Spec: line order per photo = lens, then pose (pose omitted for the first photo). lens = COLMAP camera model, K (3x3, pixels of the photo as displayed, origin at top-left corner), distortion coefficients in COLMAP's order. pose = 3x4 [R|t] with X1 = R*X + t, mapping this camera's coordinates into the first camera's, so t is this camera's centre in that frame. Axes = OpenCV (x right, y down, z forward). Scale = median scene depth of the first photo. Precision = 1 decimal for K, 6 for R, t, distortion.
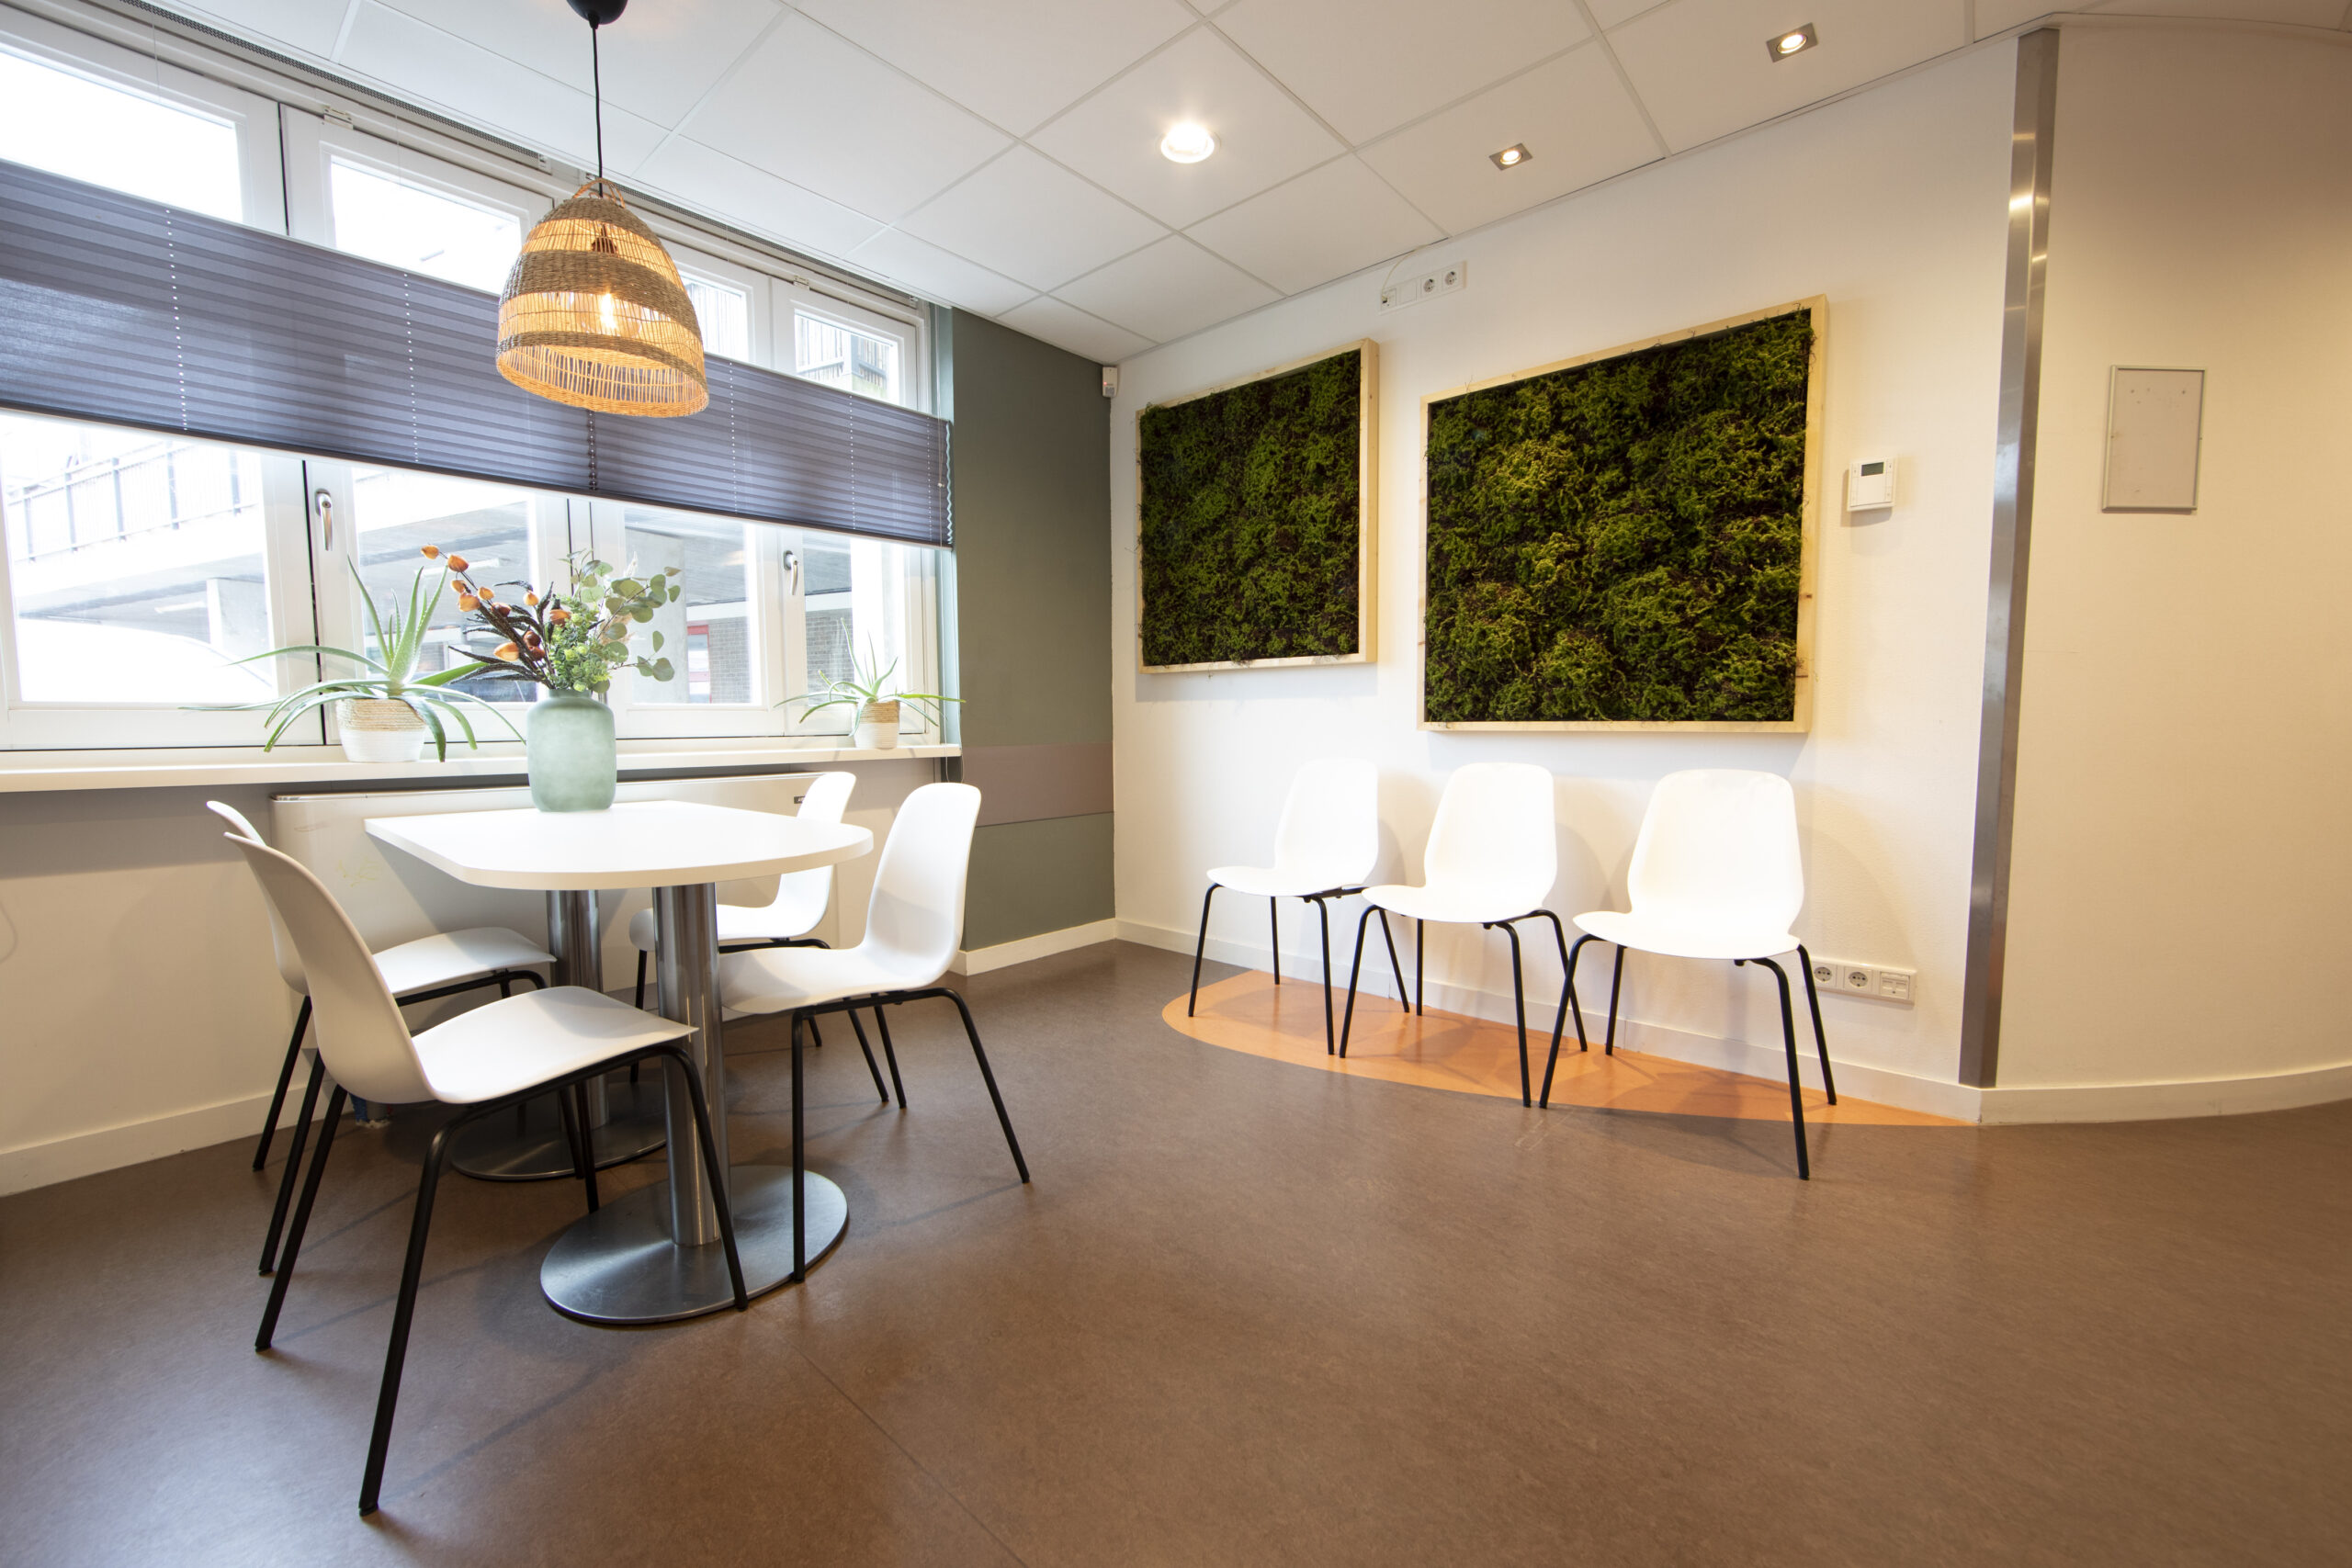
lens RADIAL K [[936.6, 0, 1173.6], [0, 936.6, 804.6], [0, 0, 1]] dist [0.000256, 0.000110]
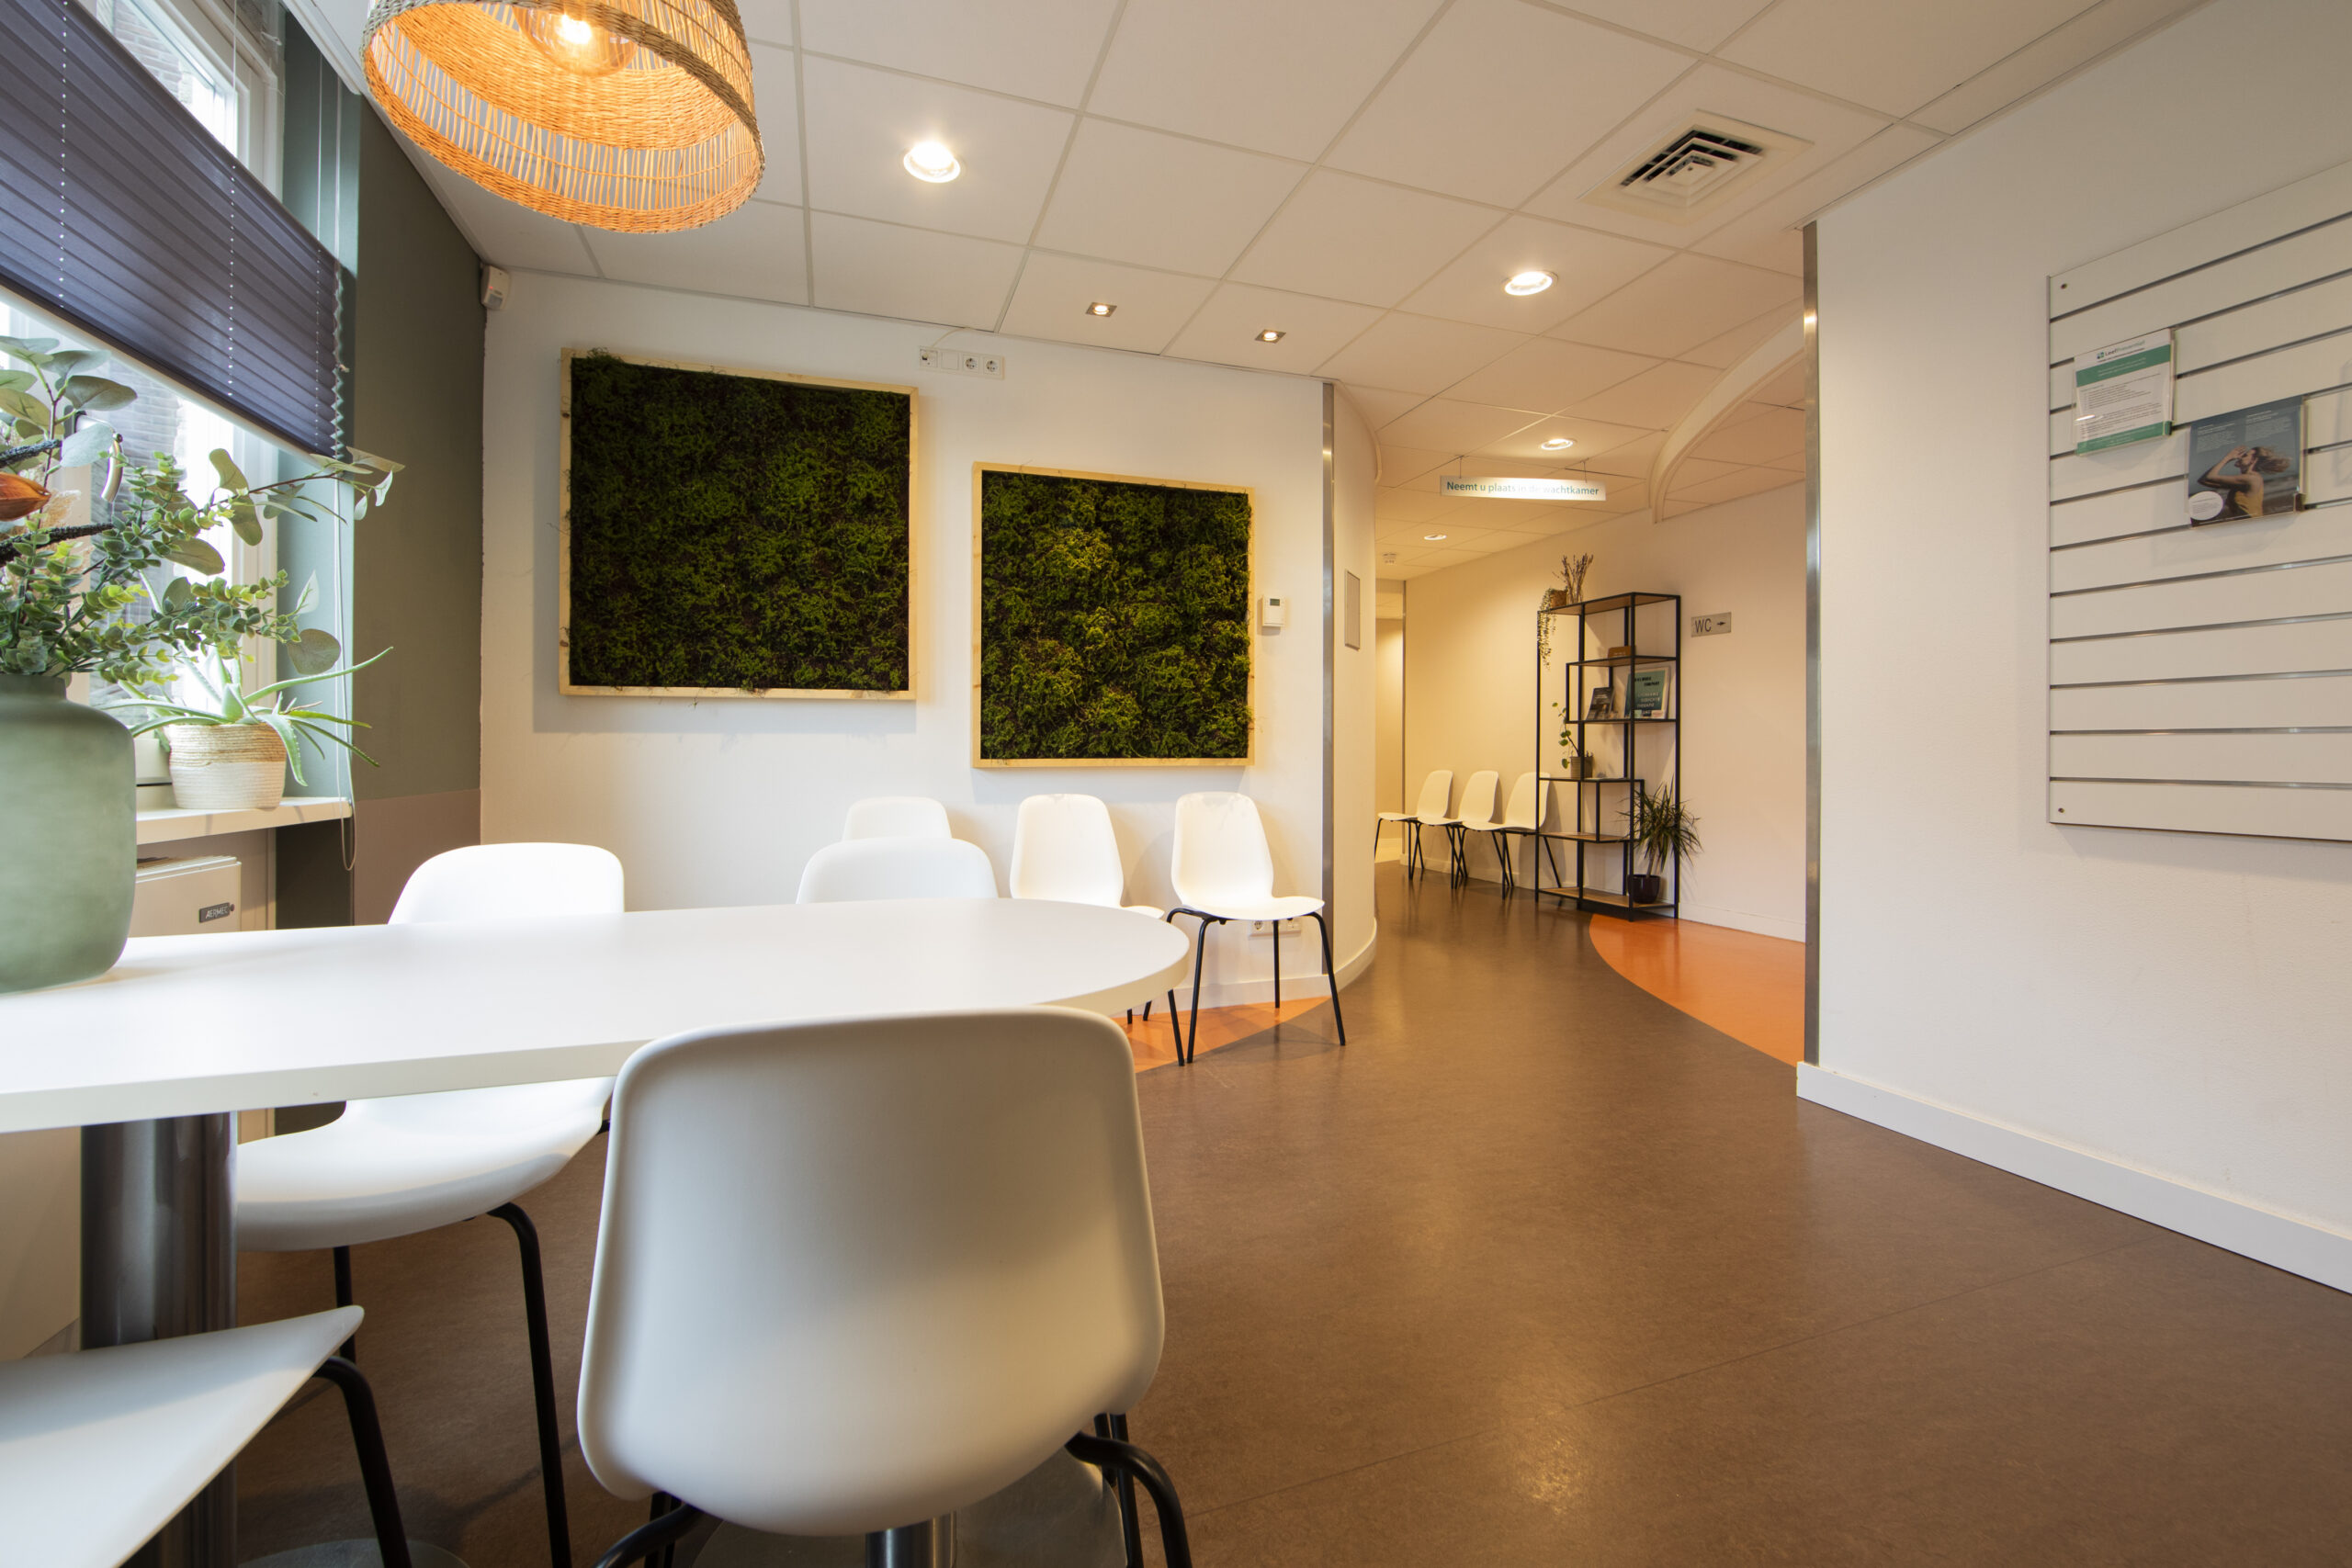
lens RADIAL K [[924.1, 0, 1176.0], [0, 924.1, 784.0], [0, 0, 1]] dist [-0.009514, 0.000085]
pose [[0.490462, -0.022991, 0.871159, -0.548259], [0.079790, 0.996638, -0.018619, -0.022479], [-0.867802, 0.078641, 0.490647, 0.292323]]
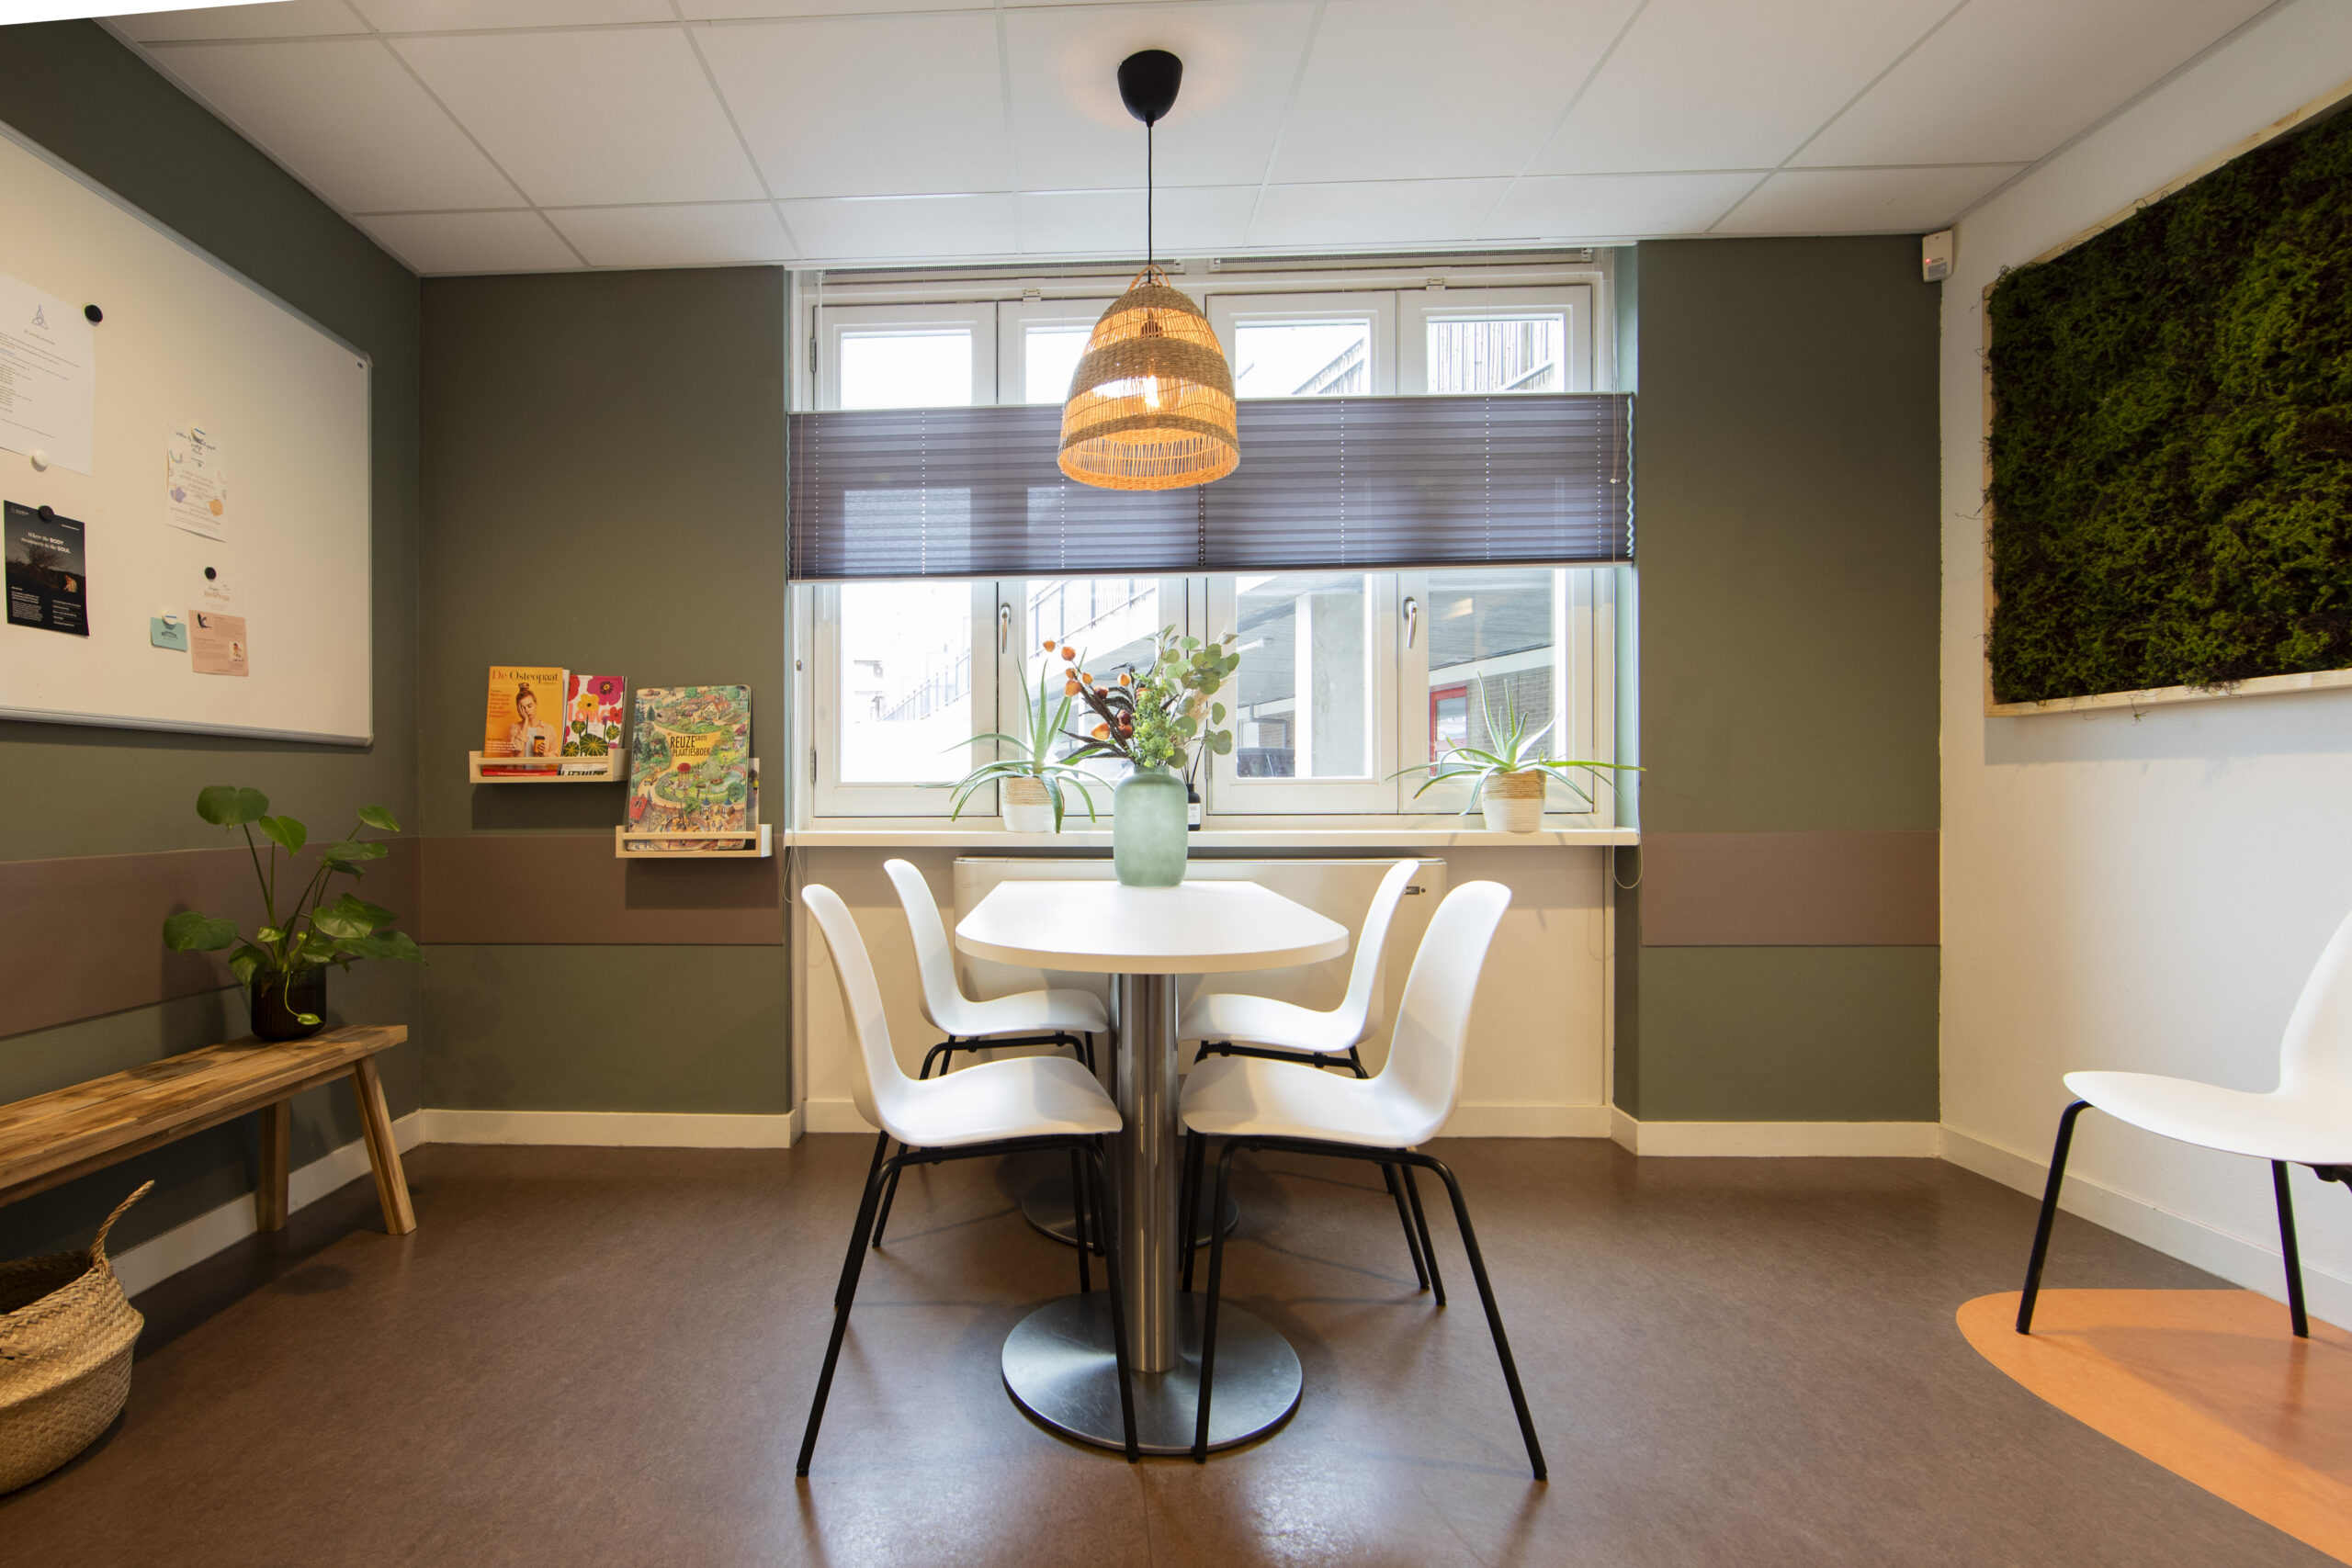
lens RADIAL K [[1076.3, 0, 1020.4], [0, 1076.3, 818.7], [0, 0, 1]] dist [-0.009440, 0.000641]
pose [[0.625718, 0.018208, -0.779837, 0.139635], [-0.069845, 0.997020, -0.032763, -0.014006], [0.776916, 0.074968, 0.625125, 0.134741]]
